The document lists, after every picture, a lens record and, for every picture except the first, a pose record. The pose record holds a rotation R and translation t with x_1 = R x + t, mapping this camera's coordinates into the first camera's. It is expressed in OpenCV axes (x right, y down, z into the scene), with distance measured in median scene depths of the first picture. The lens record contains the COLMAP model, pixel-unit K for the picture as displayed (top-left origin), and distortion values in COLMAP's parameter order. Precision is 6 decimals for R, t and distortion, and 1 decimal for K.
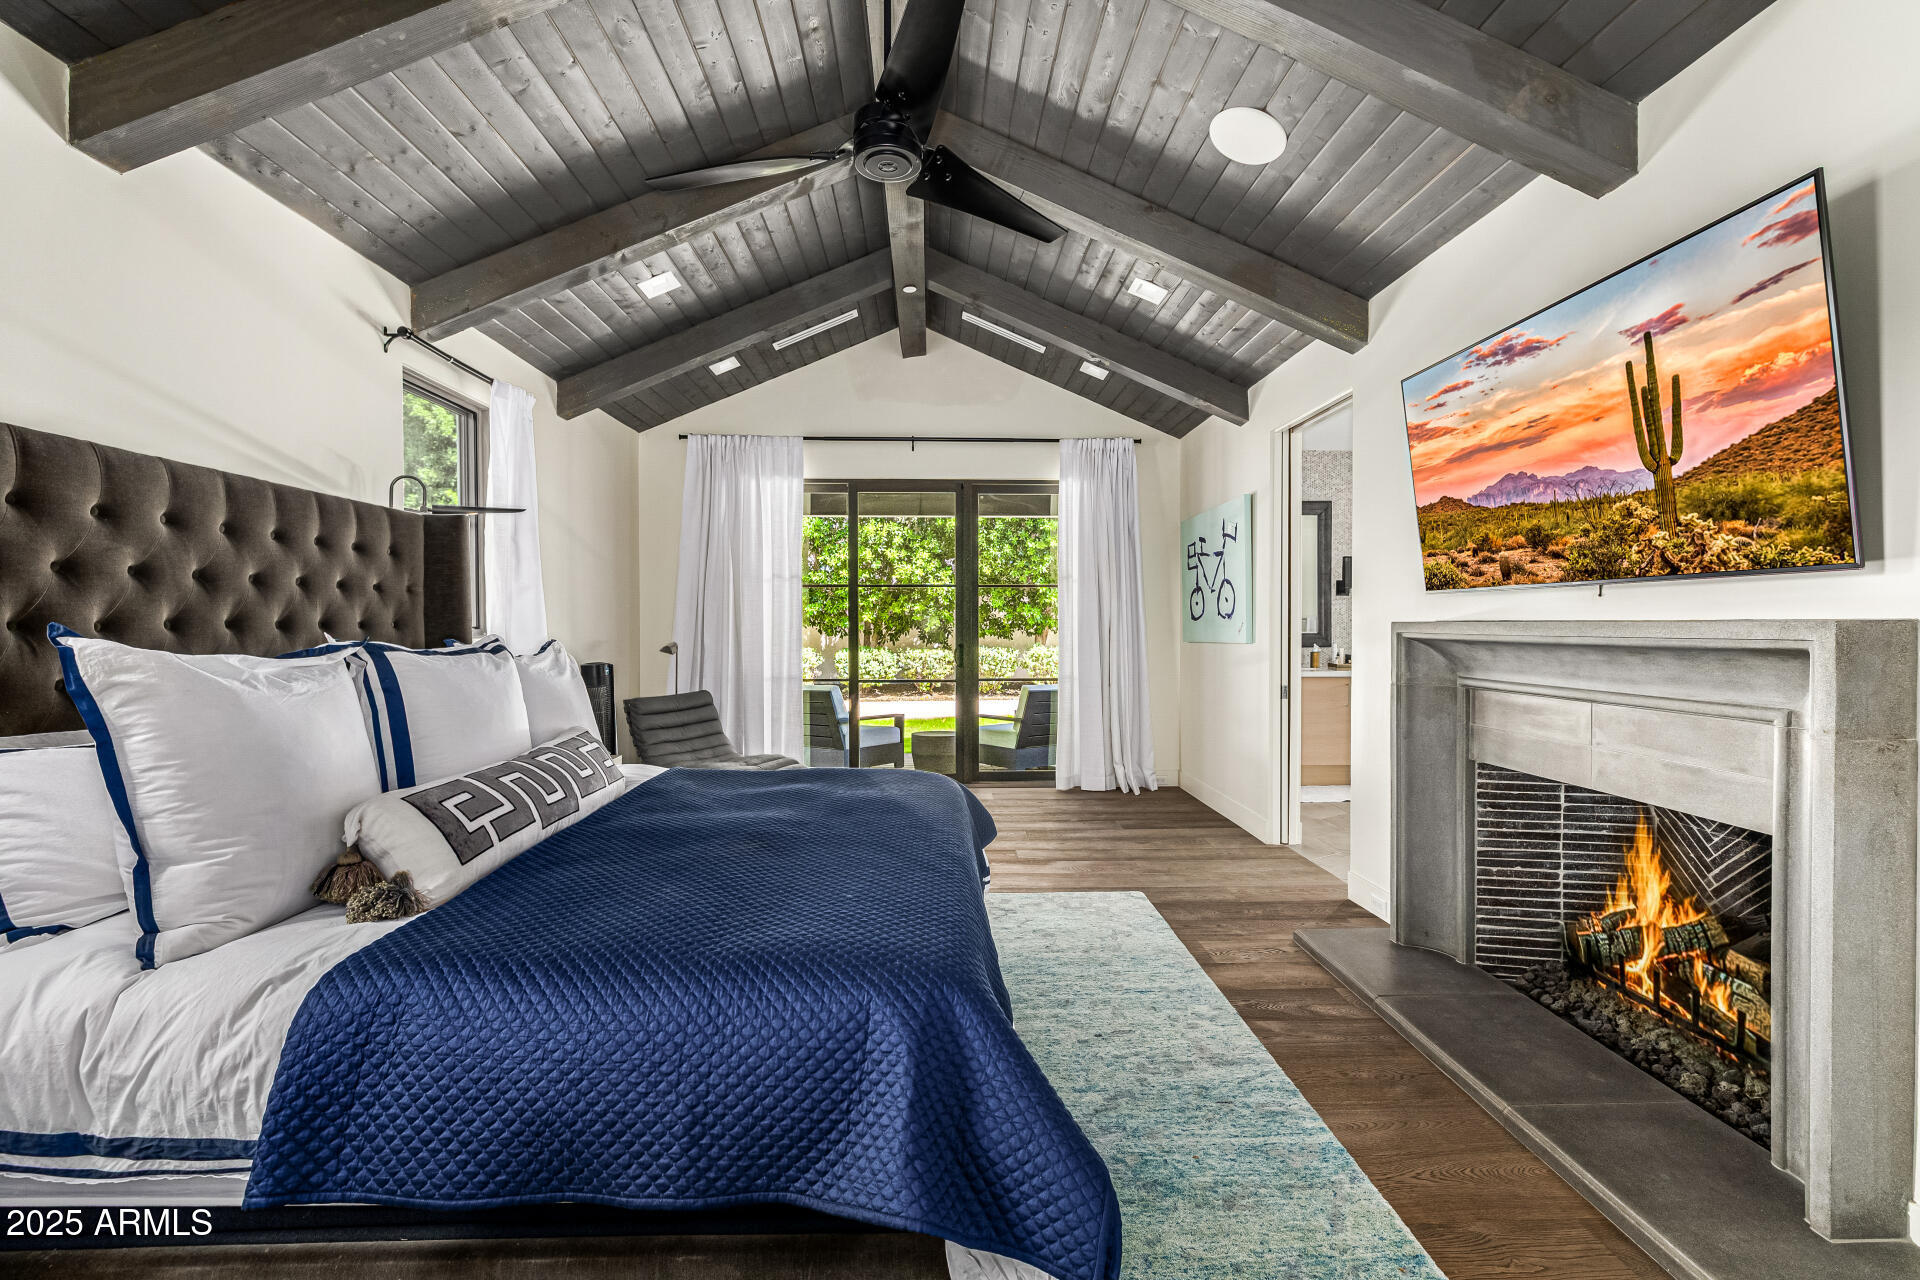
lens RADIAL K [[802.8, 0, 958.6], [0, 802.8, 632.4], [0, 0, 1]] dist [-0.003798, 0.000648]
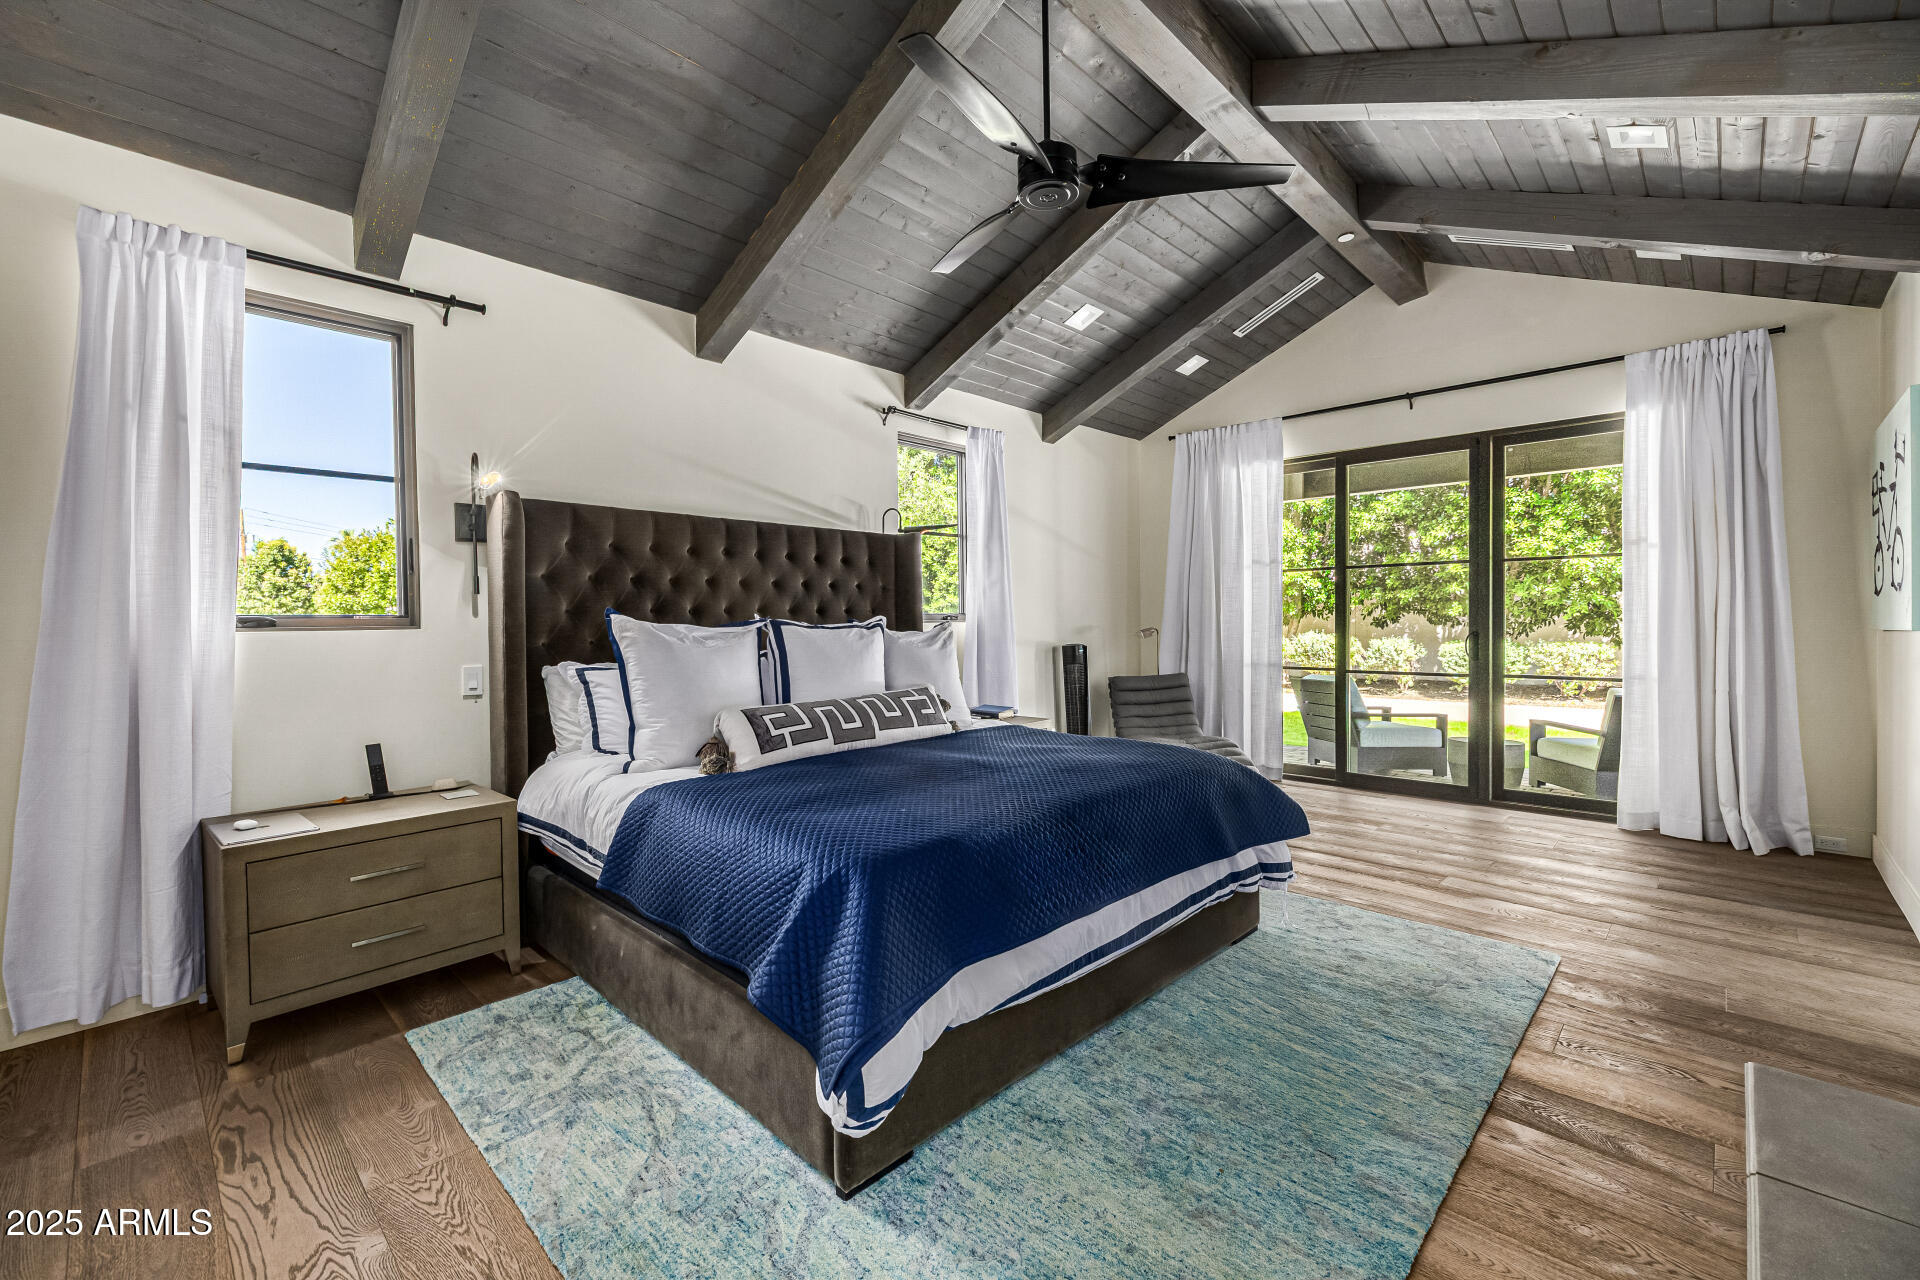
lens RADIAL K [[802.8, 0, 960.4], [0, 802.8, 632.6], [0, 0, 1]] dist [-0.003798, 0.000648]
pose [[0.693054, 0.007757, -0.720844, 0.300854], [-0.000178, 0.999944, 0.010589, 0.008966], [0.720886, -0.007210, 0.693016, 0.057043]]
